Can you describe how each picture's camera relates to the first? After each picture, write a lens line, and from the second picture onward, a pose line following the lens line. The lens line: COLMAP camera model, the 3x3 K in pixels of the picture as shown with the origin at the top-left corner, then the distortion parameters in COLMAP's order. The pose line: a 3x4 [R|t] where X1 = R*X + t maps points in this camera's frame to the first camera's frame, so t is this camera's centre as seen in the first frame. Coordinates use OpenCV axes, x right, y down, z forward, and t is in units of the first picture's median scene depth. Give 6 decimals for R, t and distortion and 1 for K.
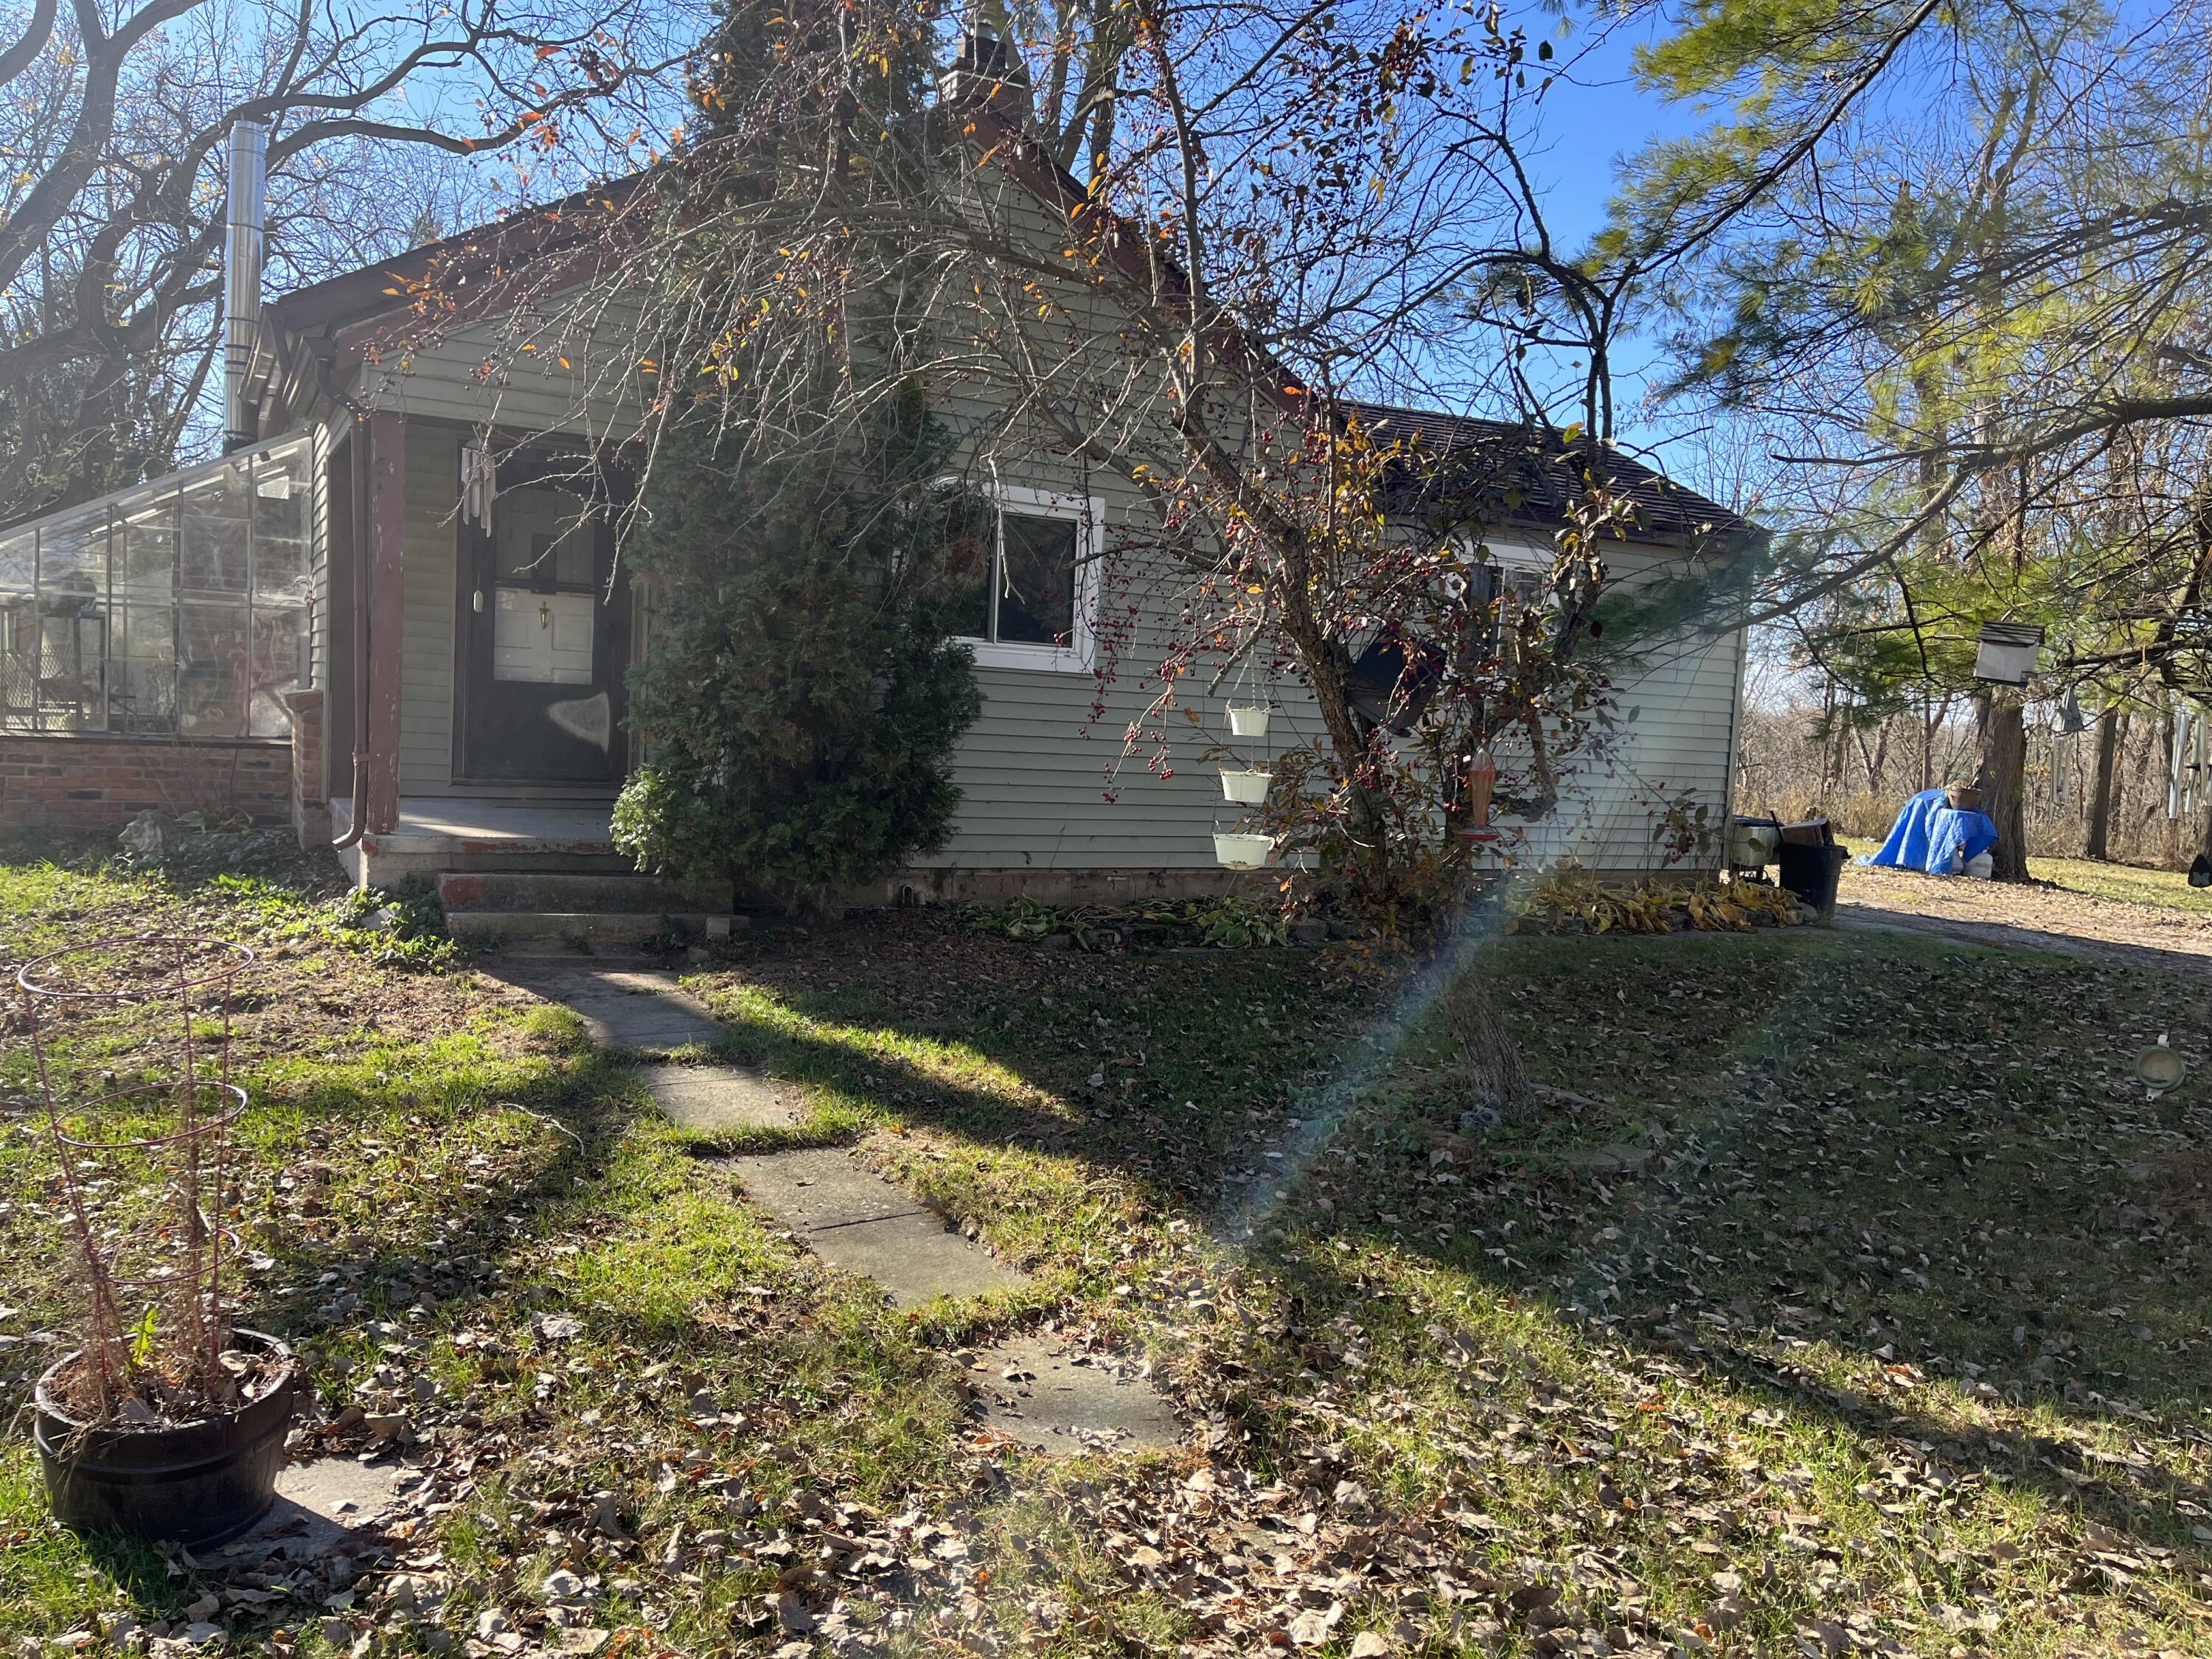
lens RADIAL K [[1643.5, 0, 1106.0], [0, 1643.5, 829.5], [0, 0, 1]] dist [0.045547, -0.065544]
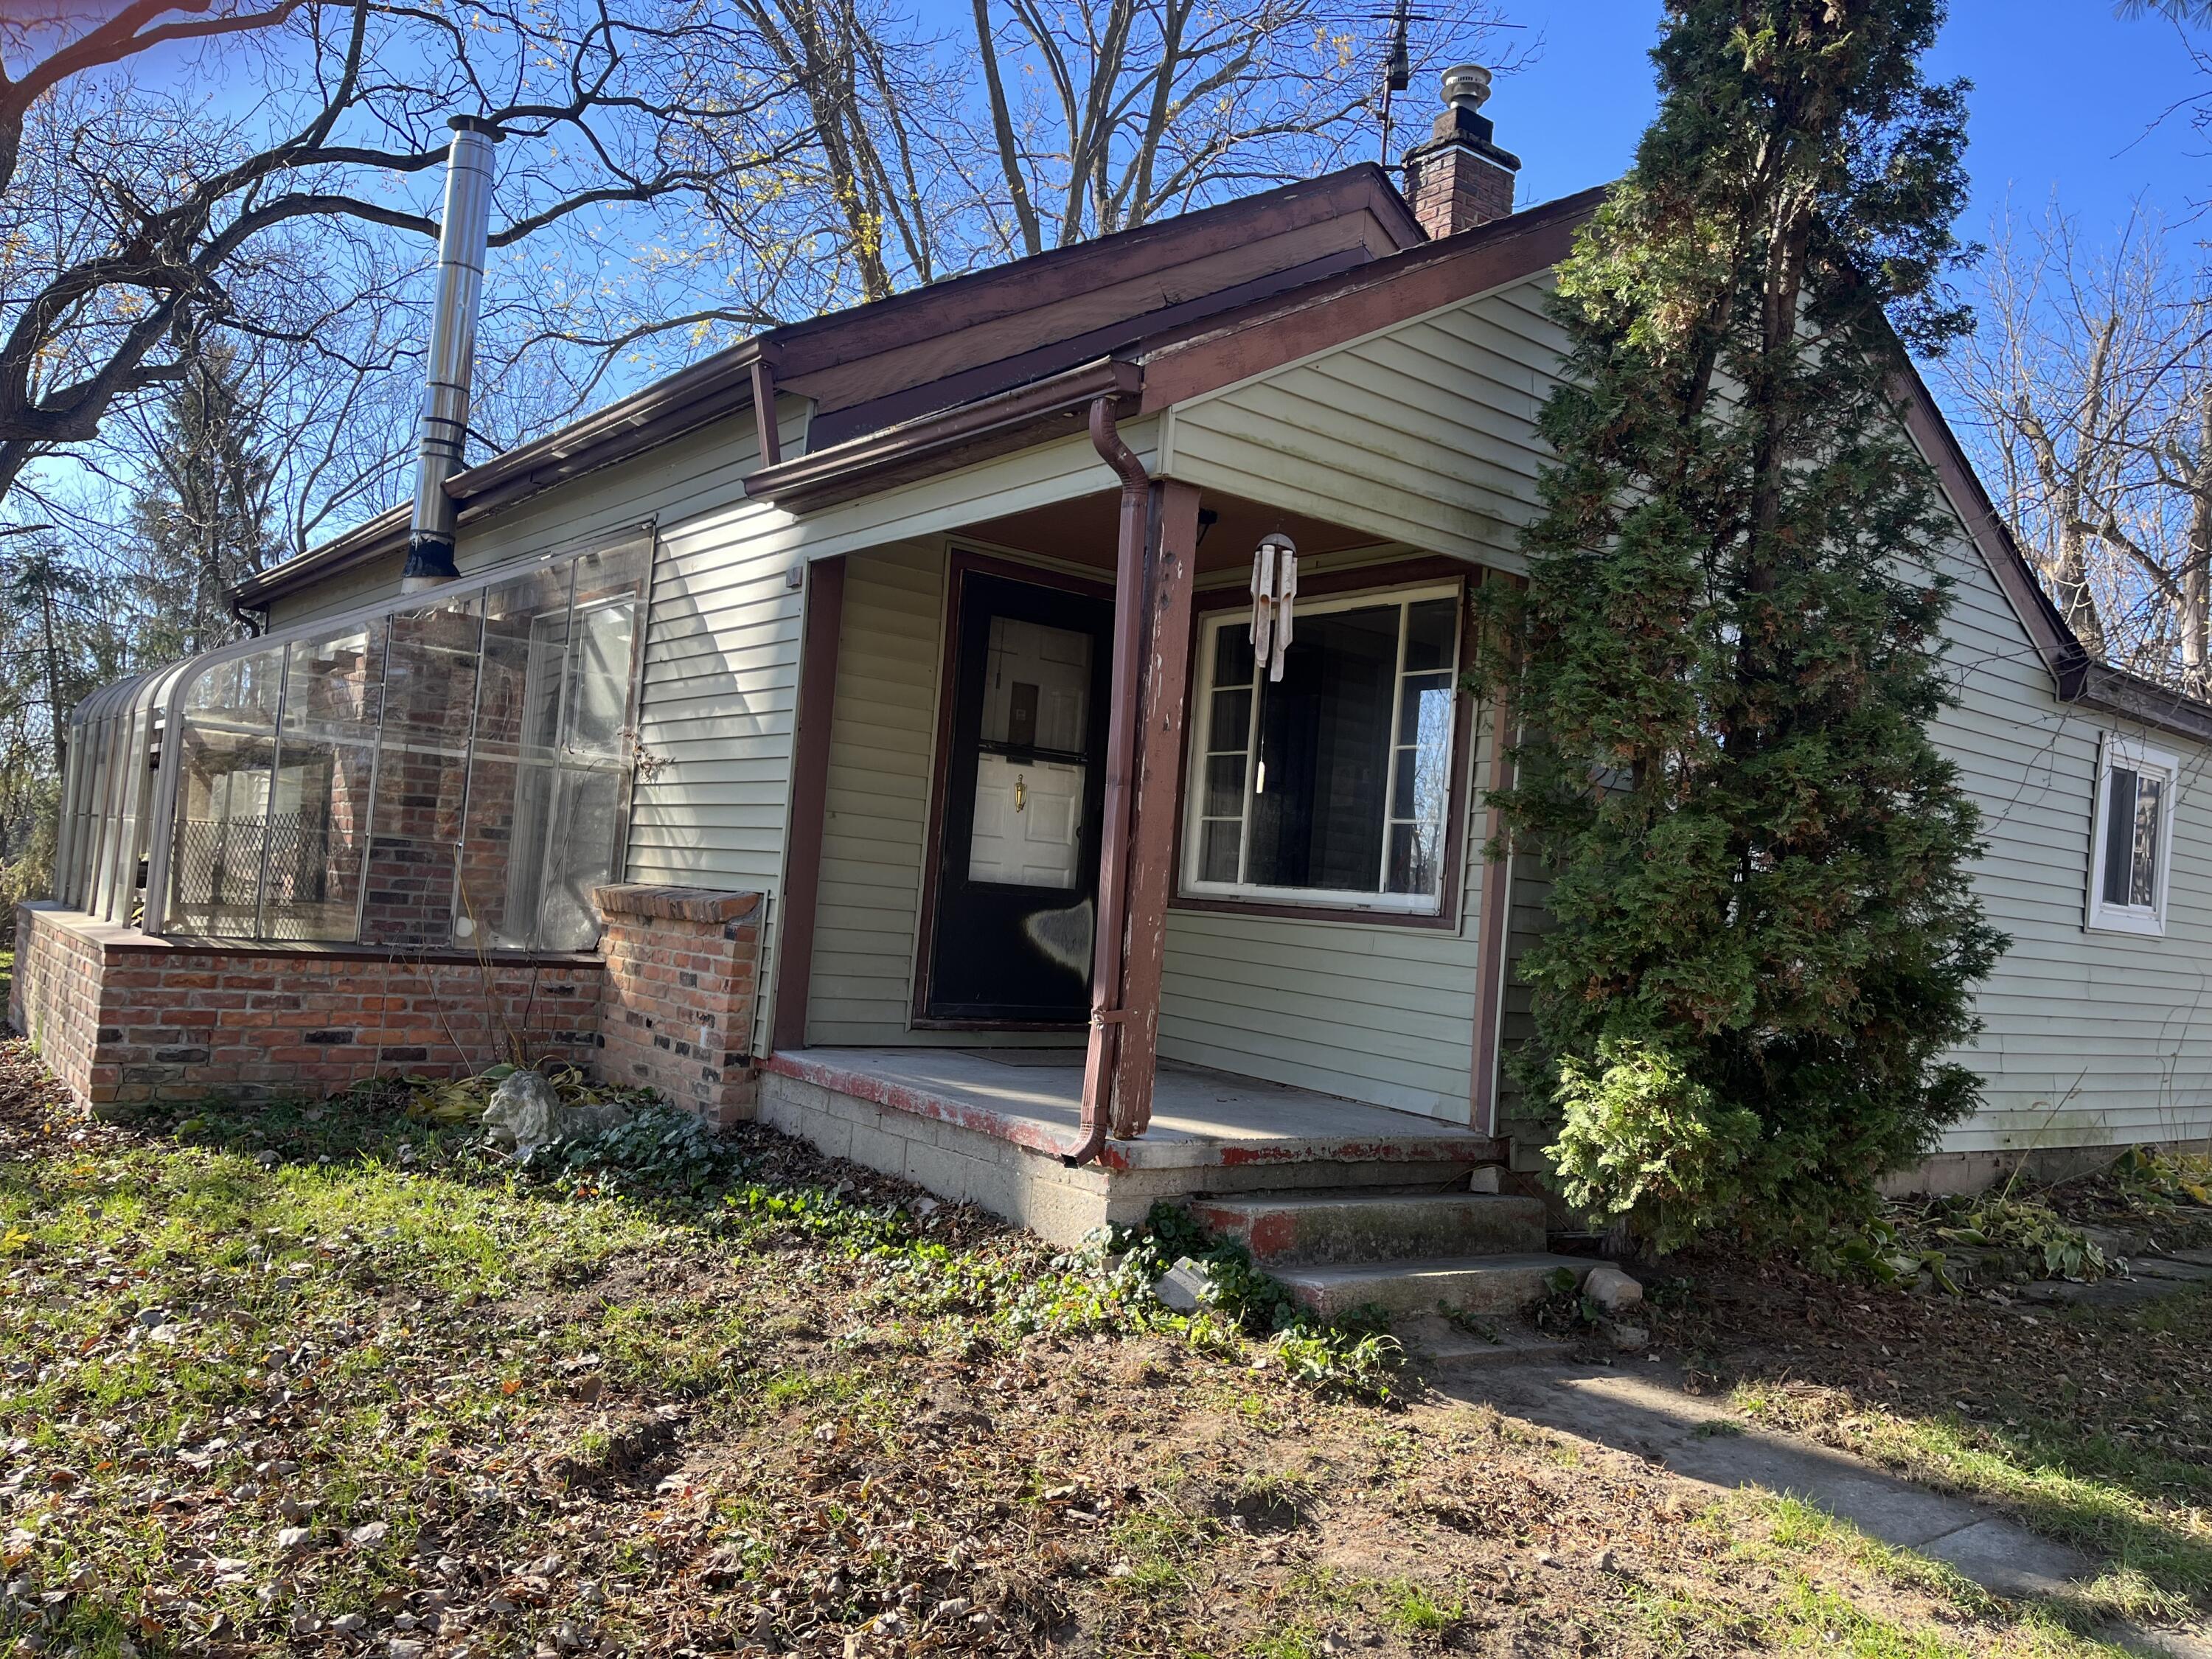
lens RADIAL K [[1643.5, 0, 1106.0], [0, 1643.5, 829.5], [0, 0, 1]] dist [0.045547, -0.065544]
pose [[0.986021, 0.029173, 0.164048, -0.994527], [-0.011173, 0.993913, -0.109598, -0.082064], [-0.166247, 0.106233, 0.980345, 0.677689]]
